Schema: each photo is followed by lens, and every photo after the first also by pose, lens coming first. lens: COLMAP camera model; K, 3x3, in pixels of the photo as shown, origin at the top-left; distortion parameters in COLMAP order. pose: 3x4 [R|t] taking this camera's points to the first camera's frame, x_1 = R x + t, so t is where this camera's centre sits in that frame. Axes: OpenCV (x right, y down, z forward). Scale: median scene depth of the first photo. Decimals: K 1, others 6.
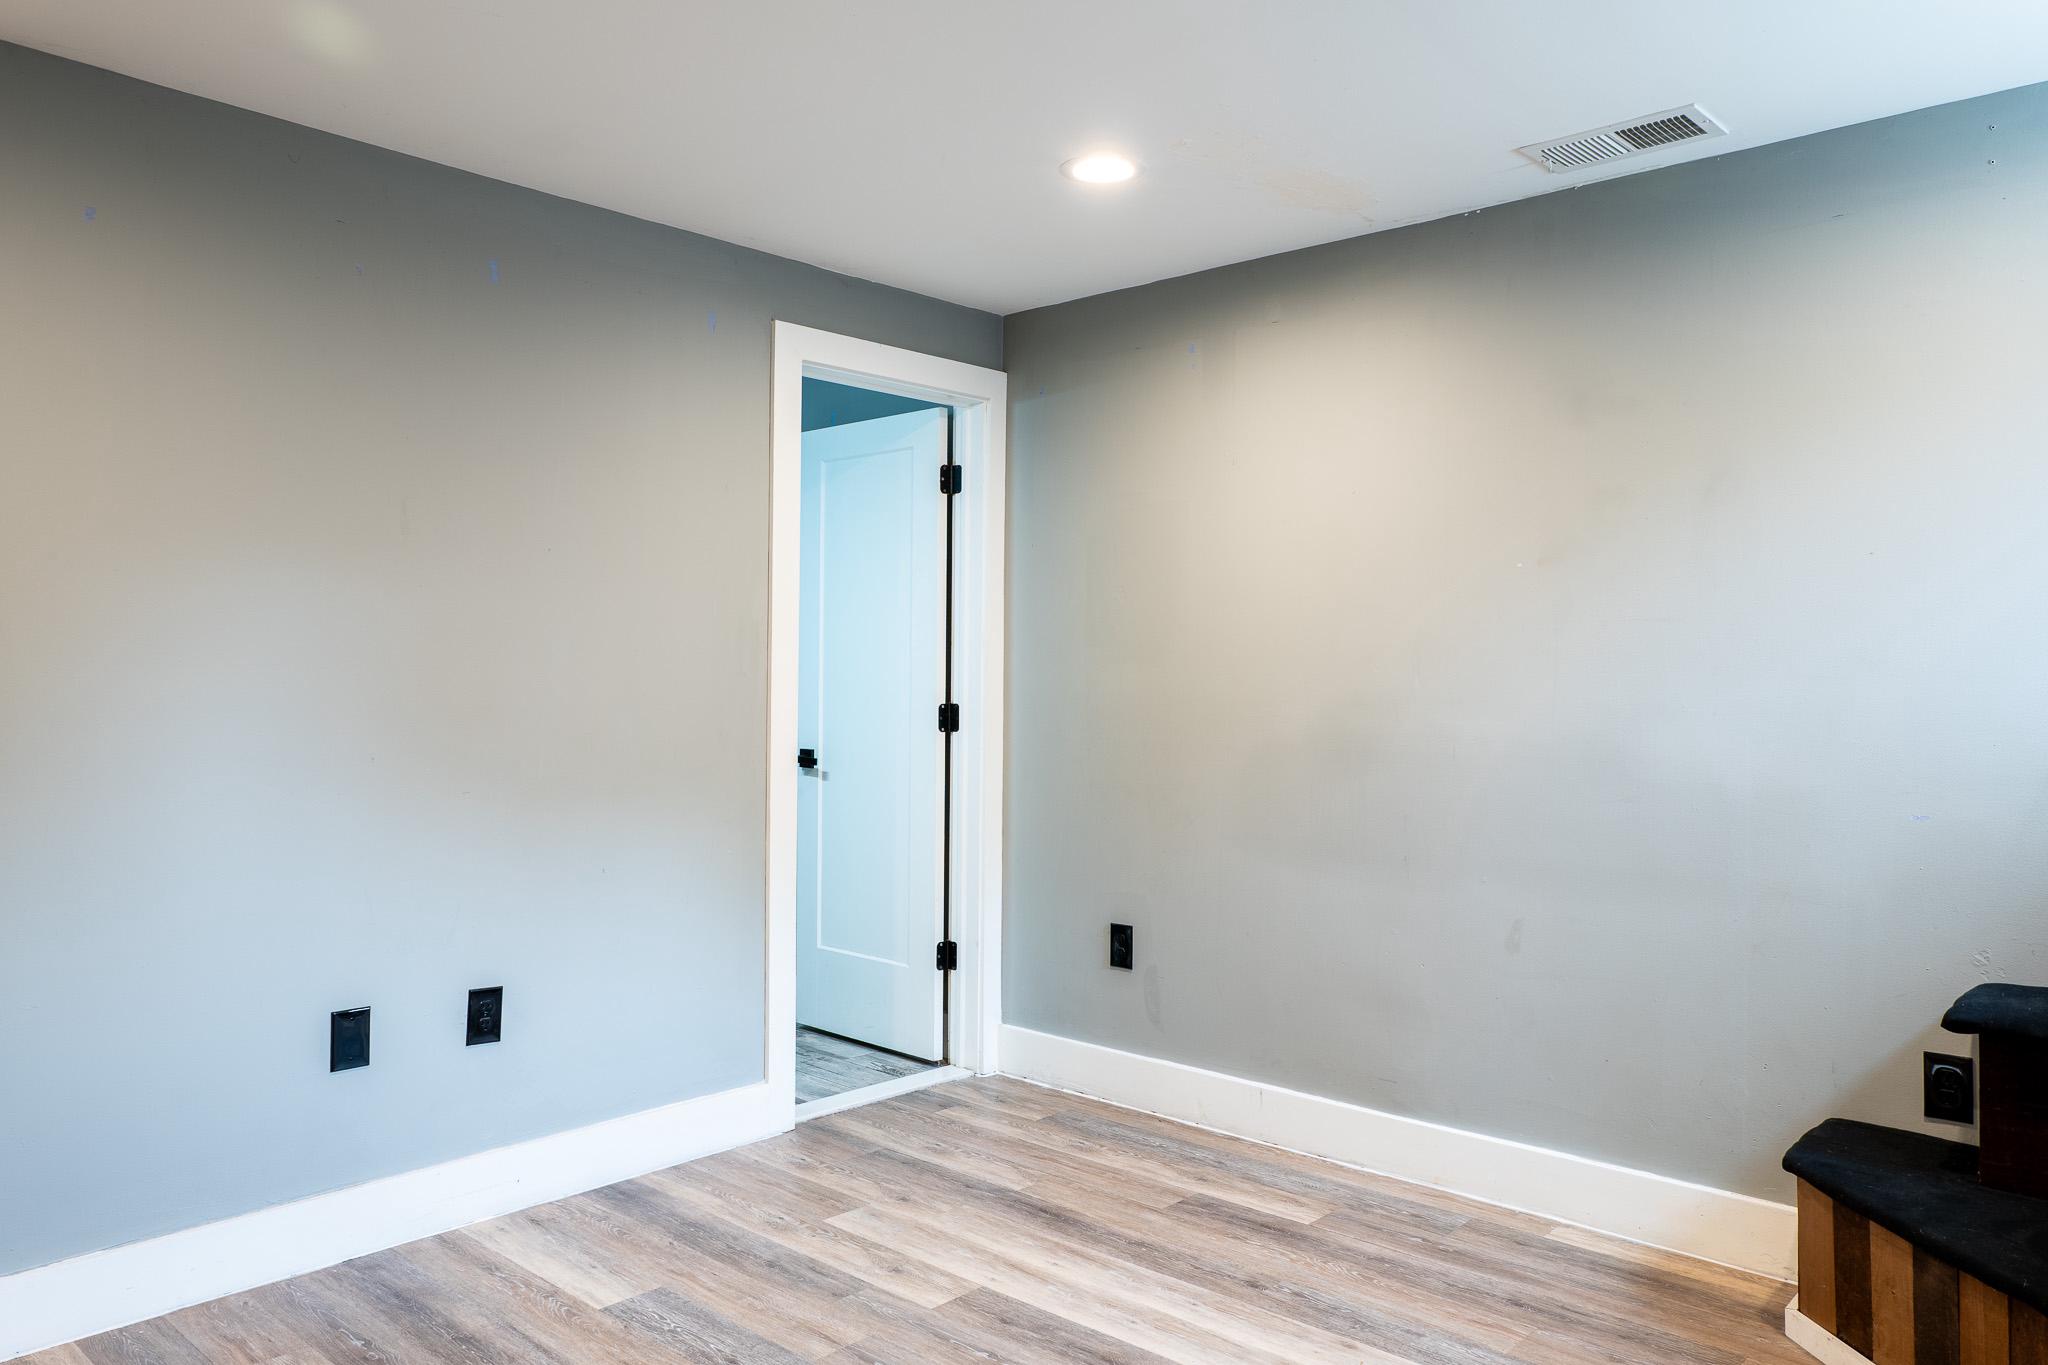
lens RADIAL K [[1452.0, 0, 1021.8], [0, 1452.0, 687.8], [0, 0, 1]] dist [0.003026, 0.000629]
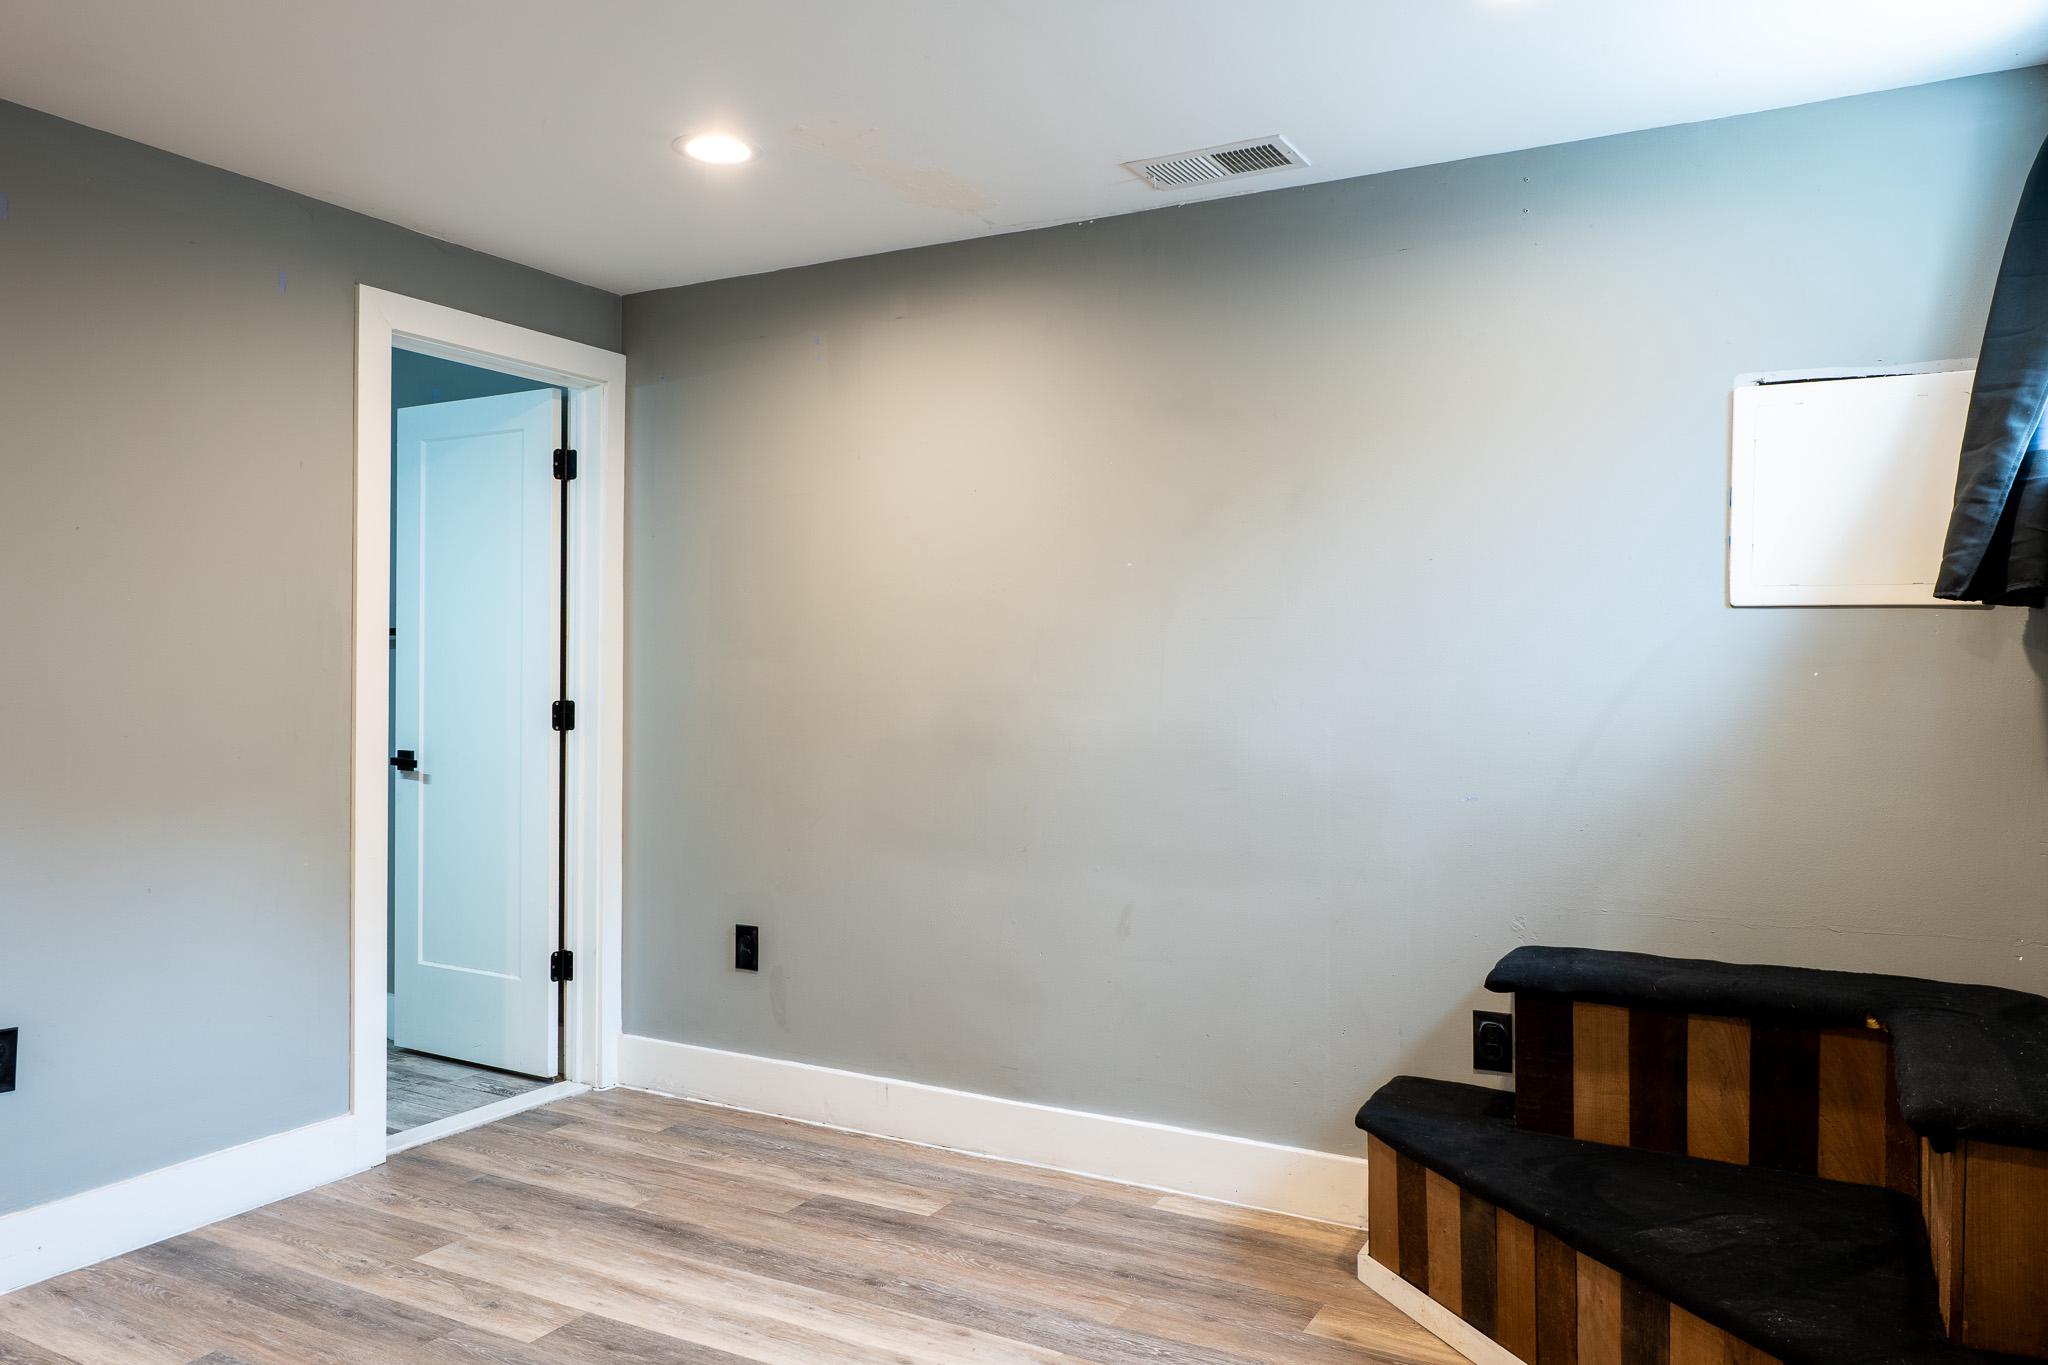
lens RADIAL K [[1452.0, 0, 1025.8], [0, 1452.0, 687.7], [0, 0, 1]] dist [0.003026, 0.000629]
pose [[0.970950, -0.003081, 0.239264, 0.022519], [0.002361, 0.999992, 0.003294, 0.000104], [-0.239272, -0.002634, 0.970949, 0.007406]]
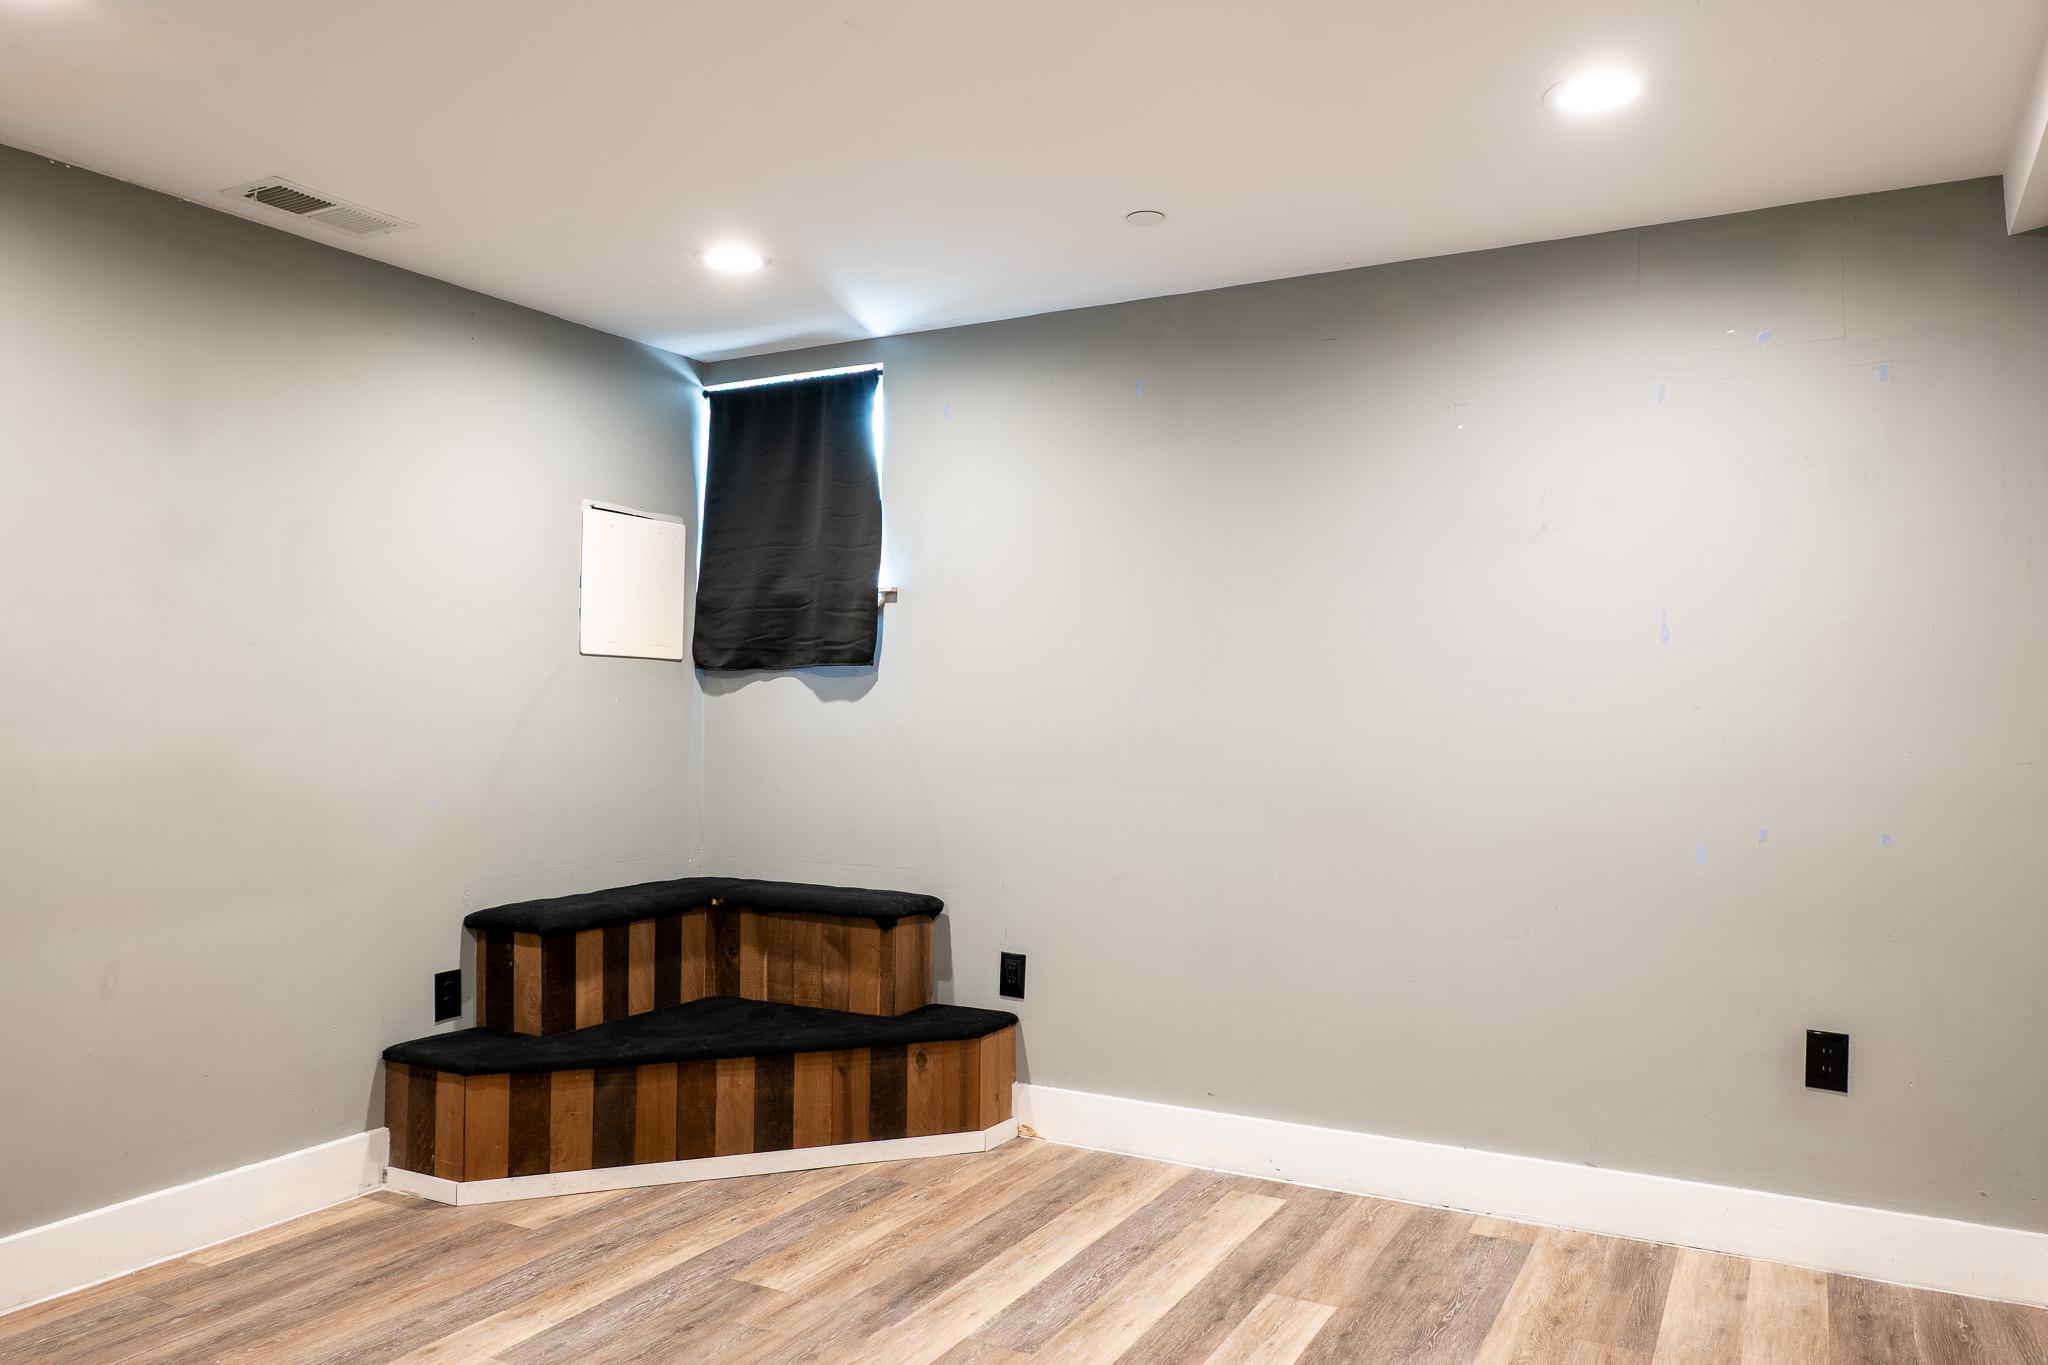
lens RADIAL K [[1452.0, 0, 1031.3], [0, 1452.0, 690.1], [0, 0, 1]] dist [0.003026, 0.000629]
pose [[-0.246850, 0.002256, 0.969051, -0.717751], [0.001346, 0.999997, -0.001985, -0.009596], [-0.969053, 0.000814, -0.246852, 0.688870]]
